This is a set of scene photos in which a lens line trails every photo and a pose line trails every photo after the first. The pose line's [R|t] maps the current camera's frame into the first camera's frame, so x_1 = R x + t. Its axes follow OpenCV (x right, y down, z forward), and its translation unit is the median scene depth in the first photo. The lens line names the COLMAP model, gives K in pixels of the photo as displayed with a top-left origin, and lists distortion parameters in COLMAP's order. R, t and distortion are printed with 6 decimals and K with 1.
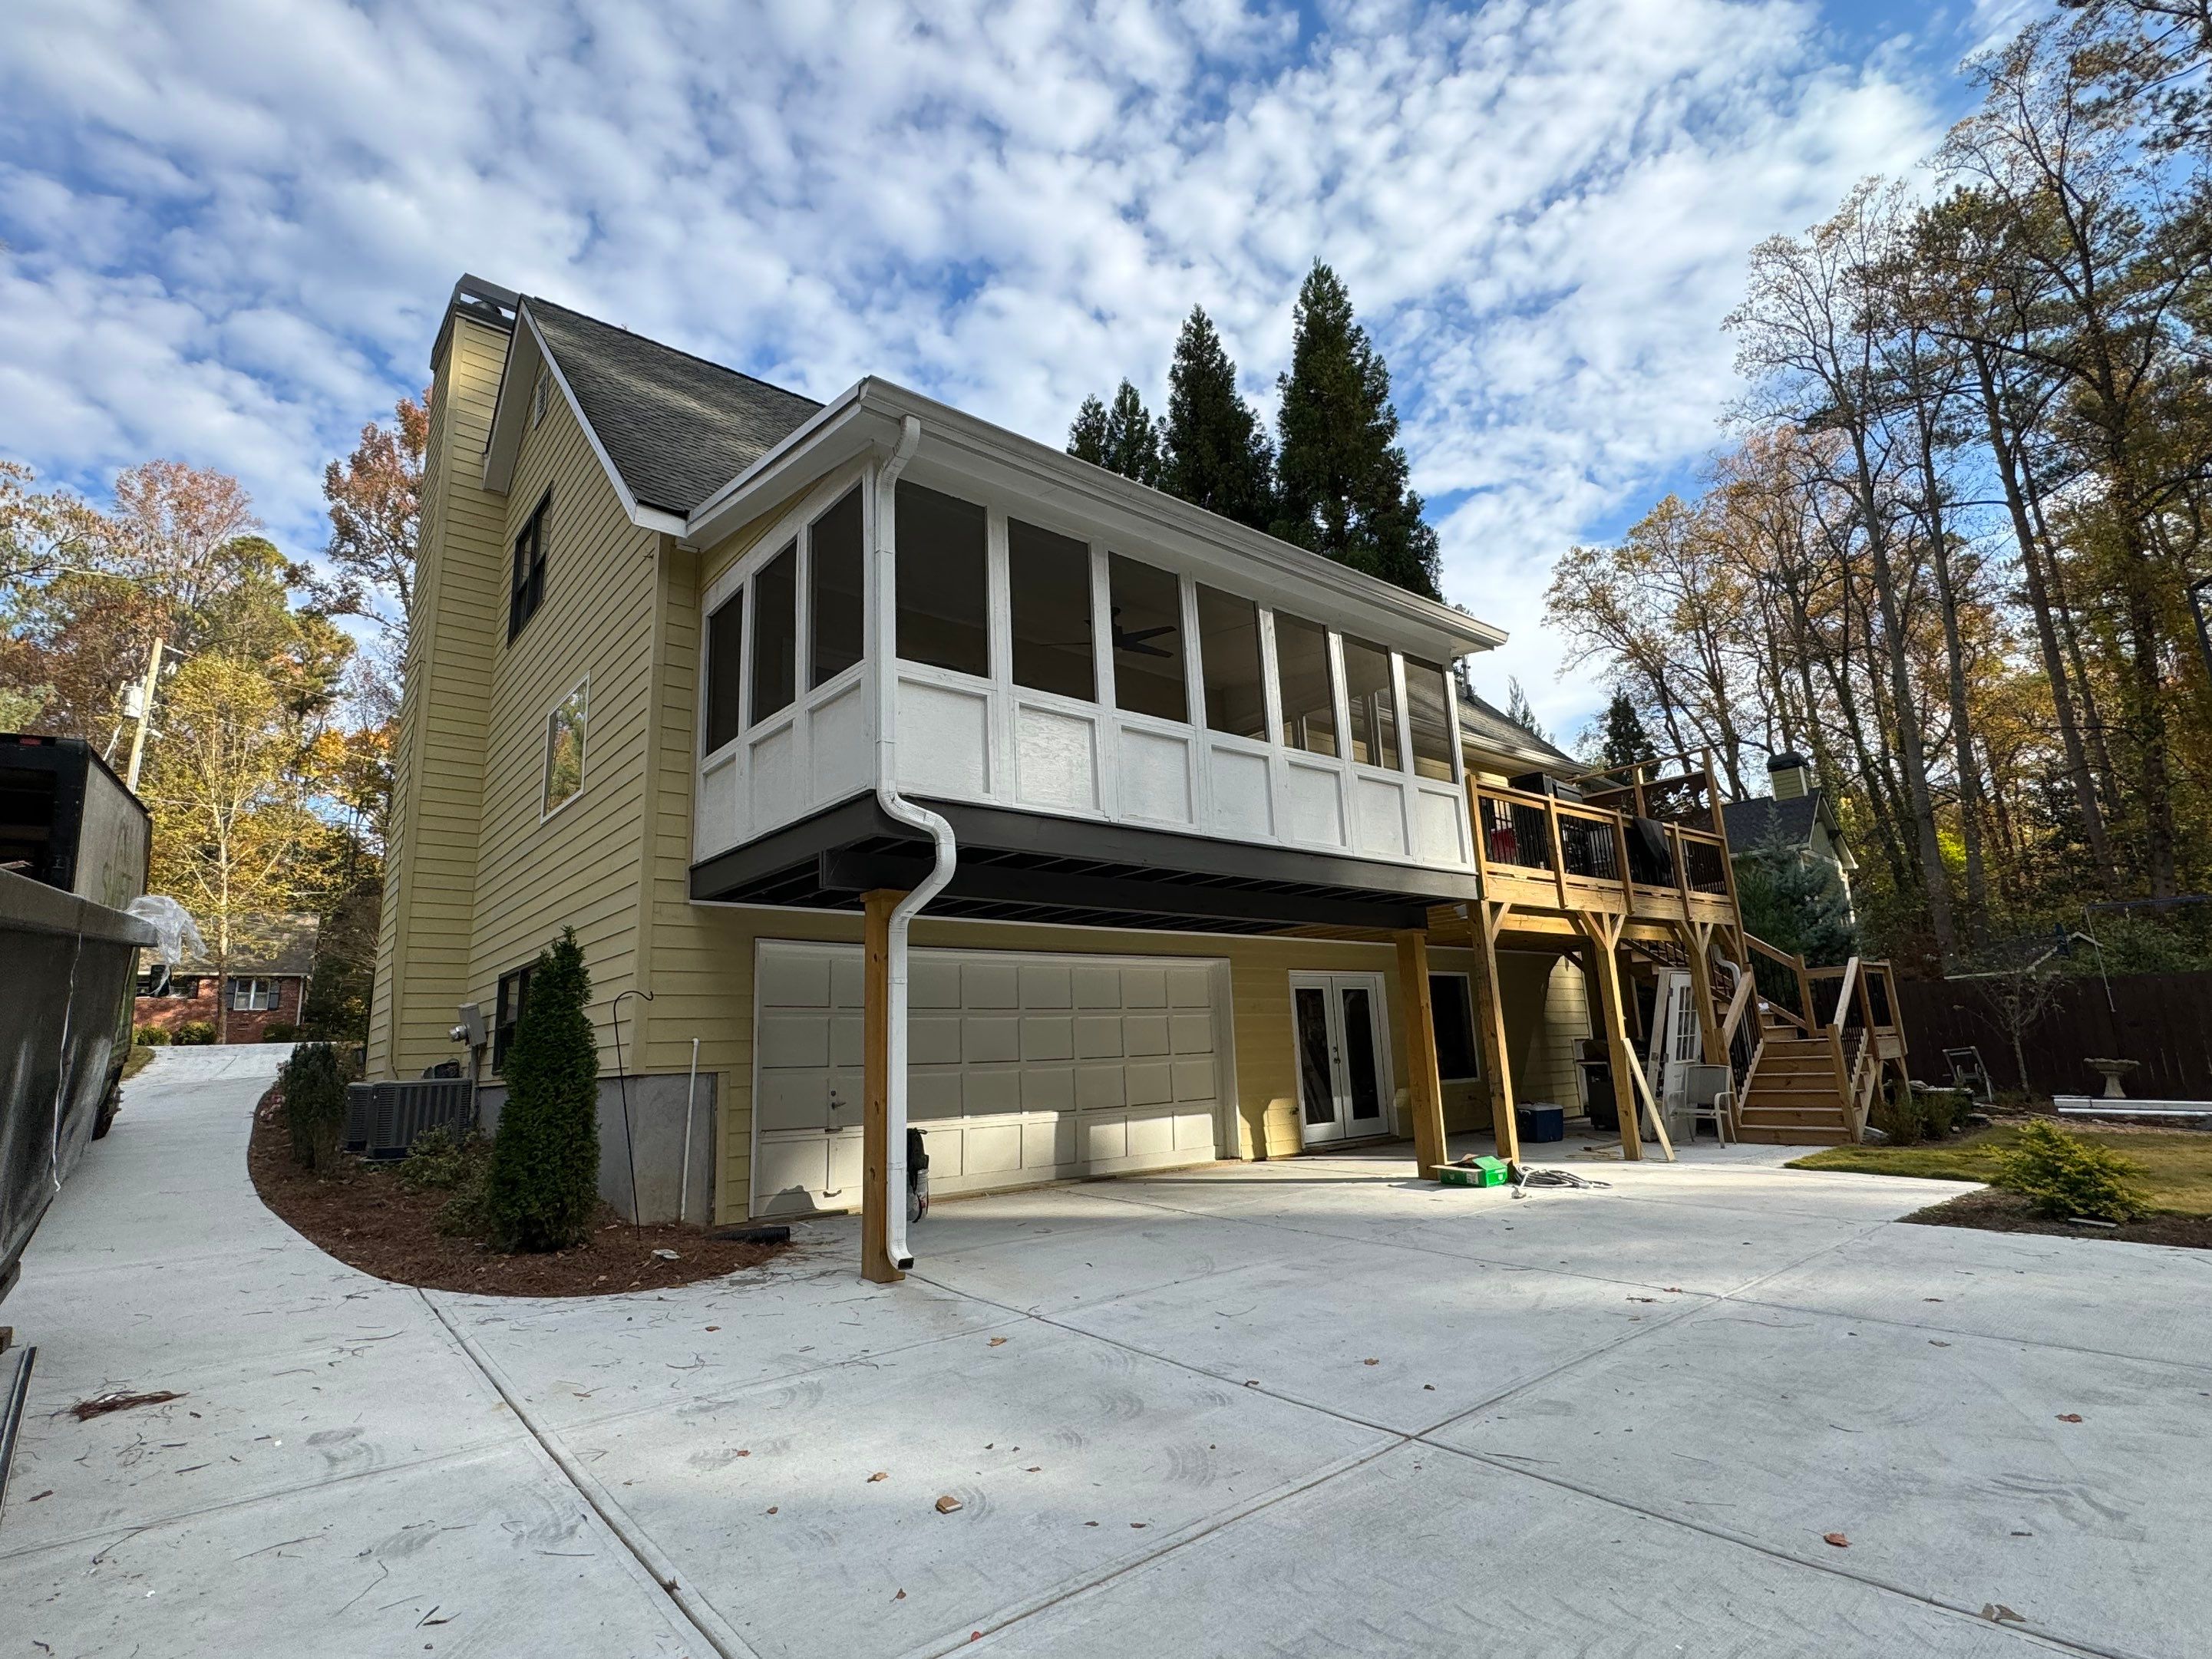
lens RADIAL K [[1100.5, 0, 1106.0], [0, 1100.5, 829.5], [0, 0, 1]] dist [-0.005450, -0.000643]
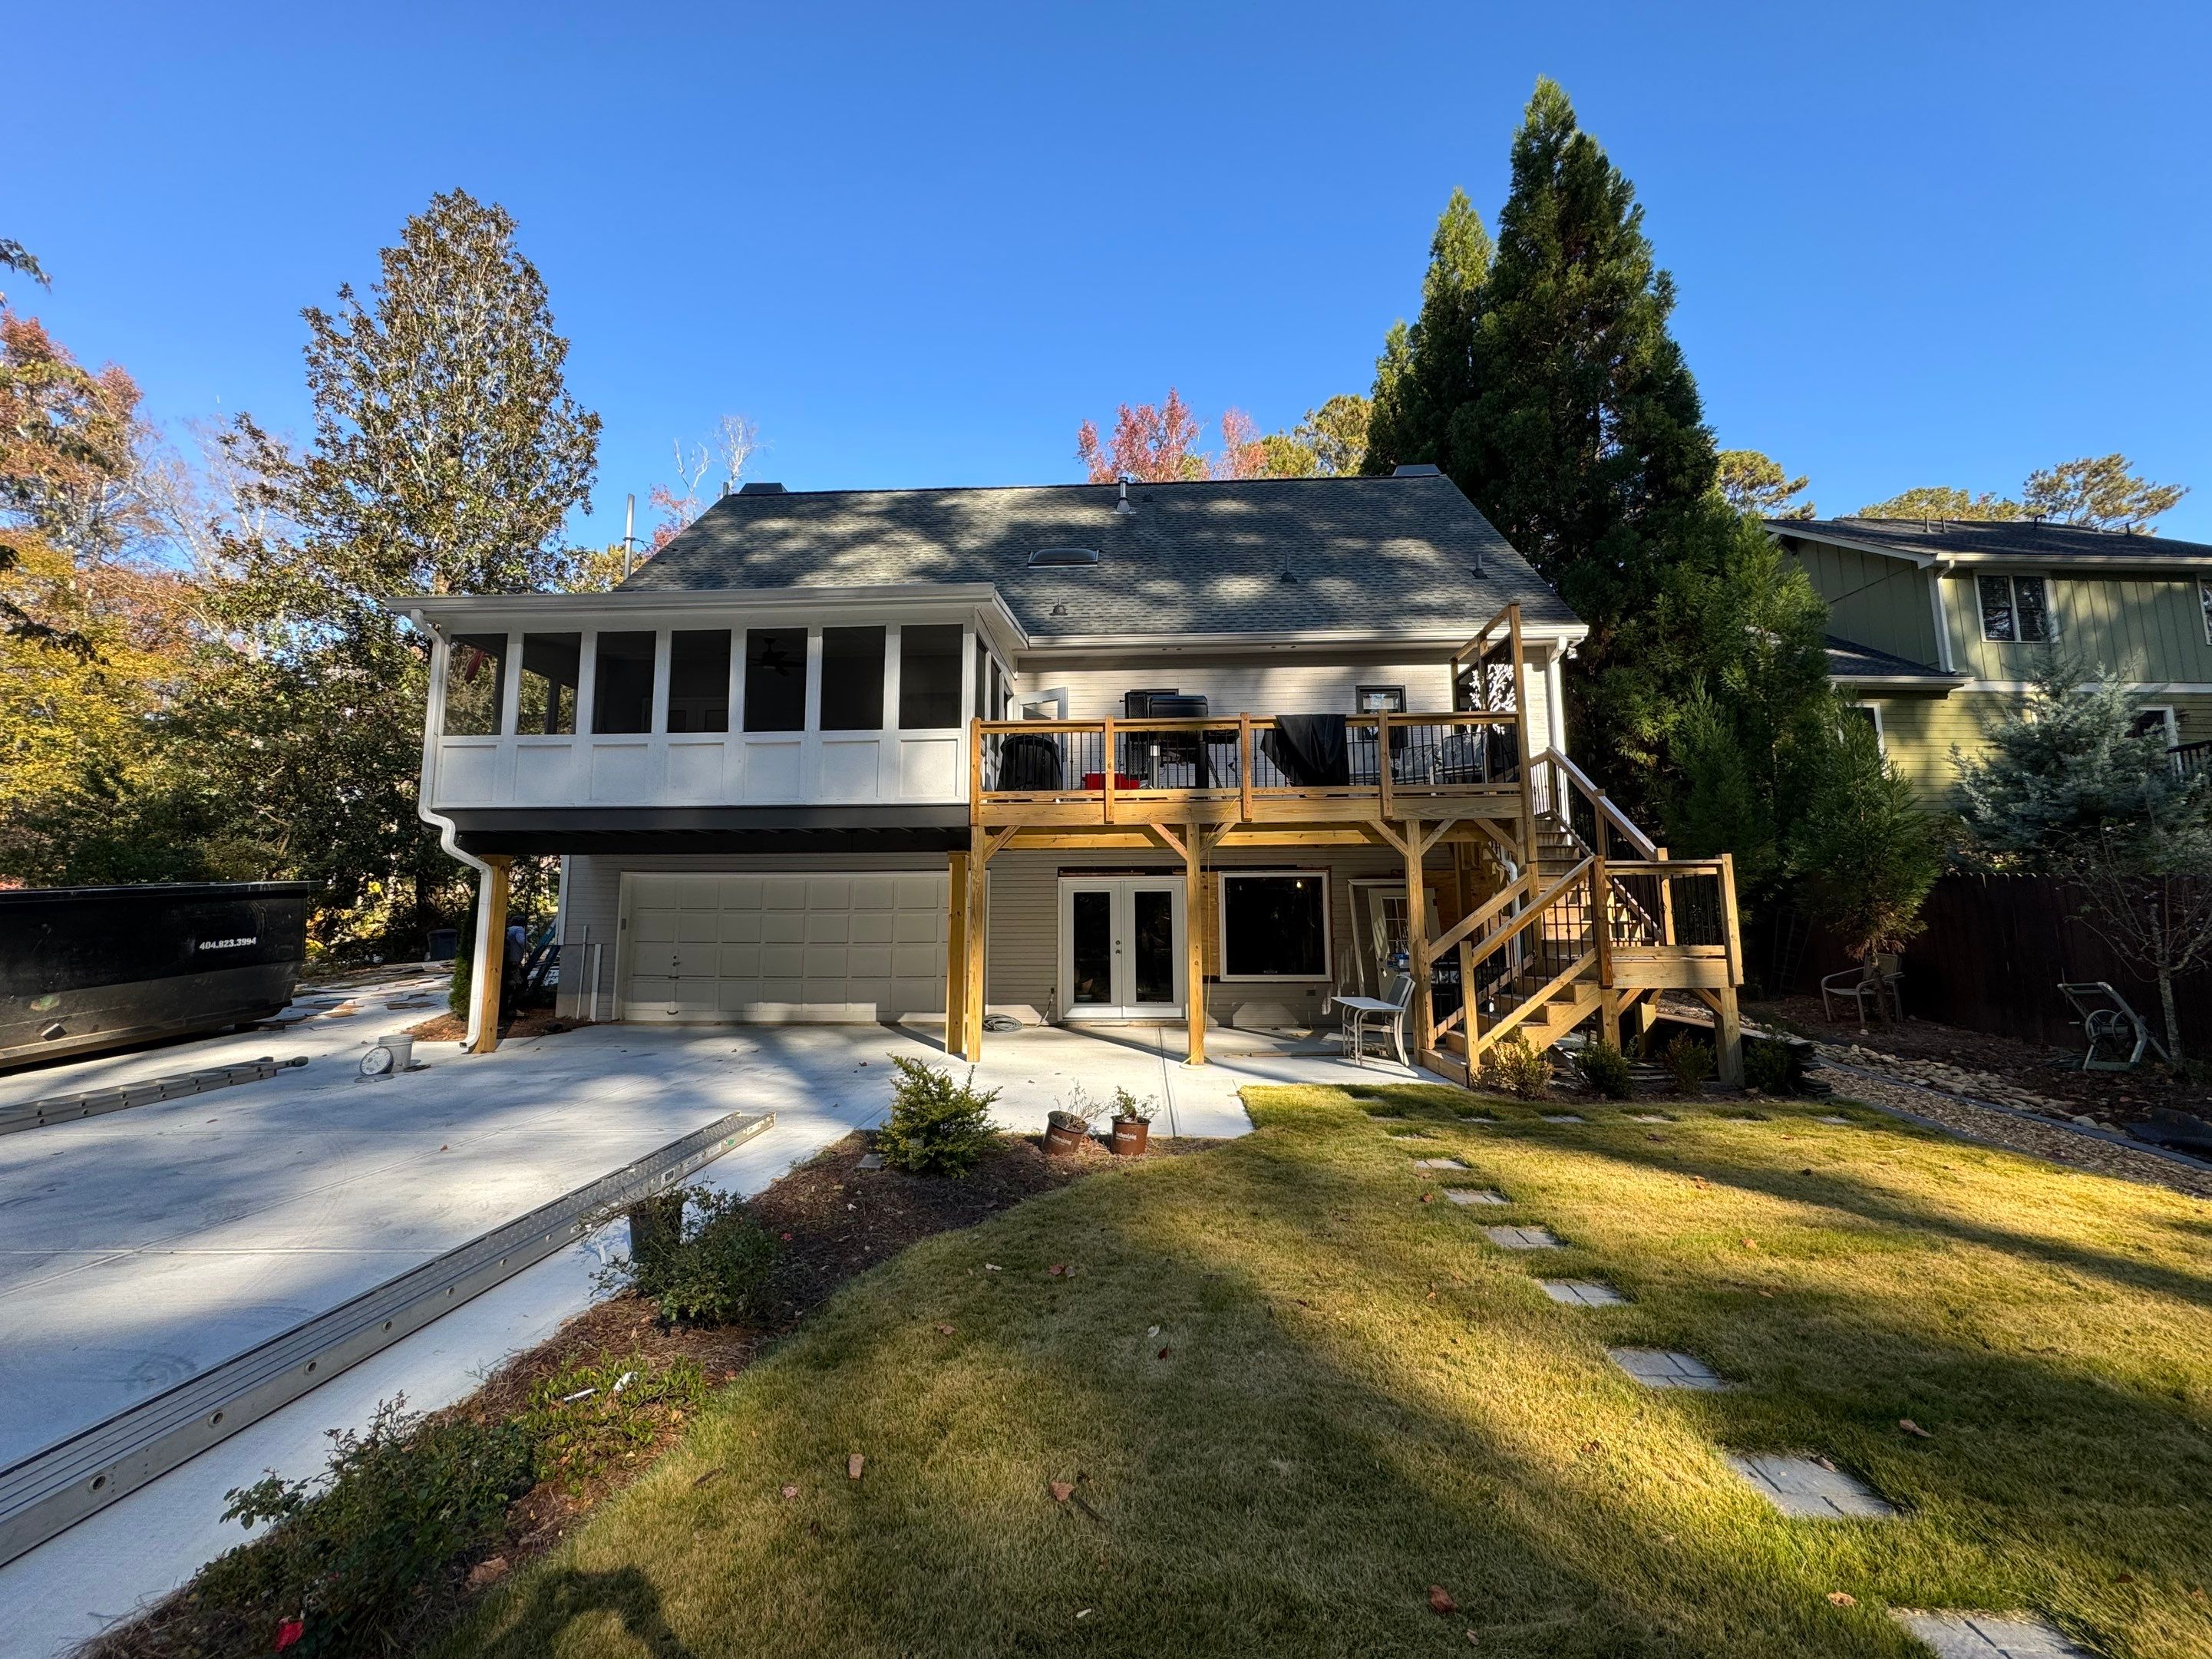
lens RADIAL K [[878.4, 0, 1110.8], [0, 878.4, 828.1], [0, 0, 1]] dist [-0.000962, -0.000236]
pose [[0.732163, -0.042003, -0.679833, 0.893221], [0.113352, 0.991692, 0.060807, 0.021992], [0.671631, -0.121581, 0.730842, 0.345101]]
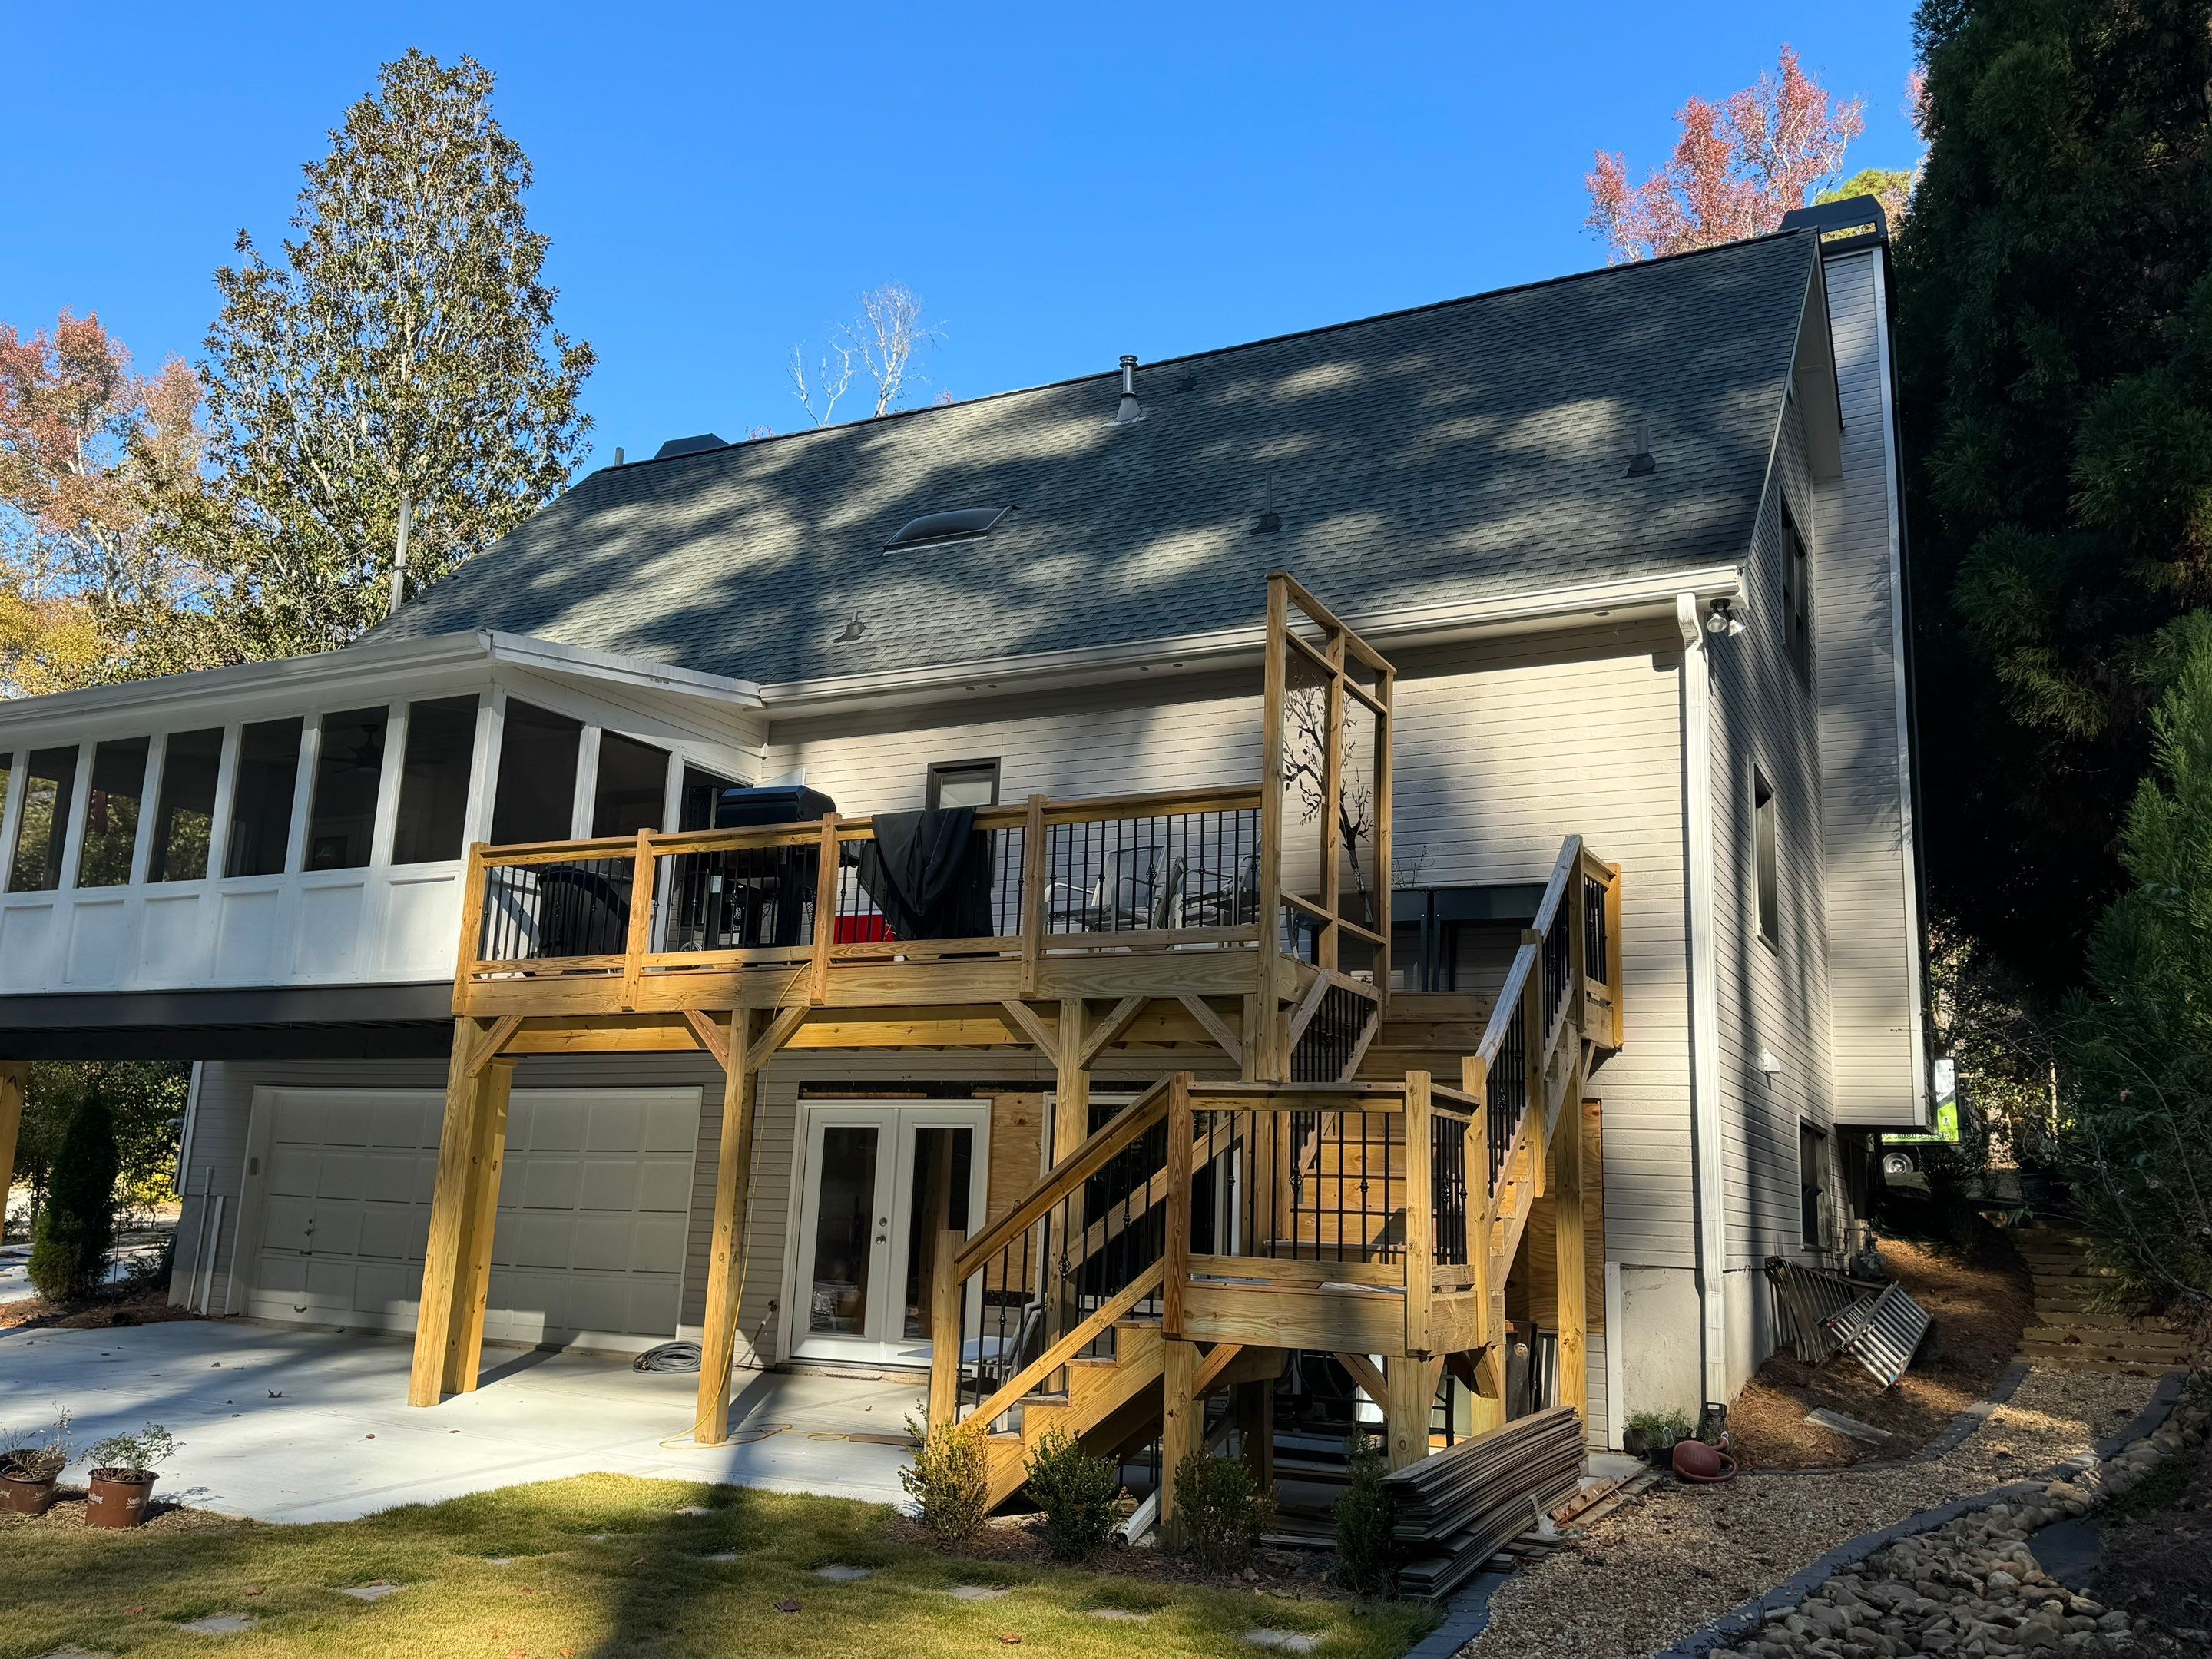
lens RADIAL K [[1801.3, 0, 1106.0], [0, 1801.3, 829.5], [0, 0, 1]] dist [0.153195, -0.270376]
pose [[0.380478, -0.131167, -0.915441, 1.340825], [0.138125, 0.986847, -0.083991, 0.084785], [0.914417, -0.094488, 0.393591, 0.763719]]
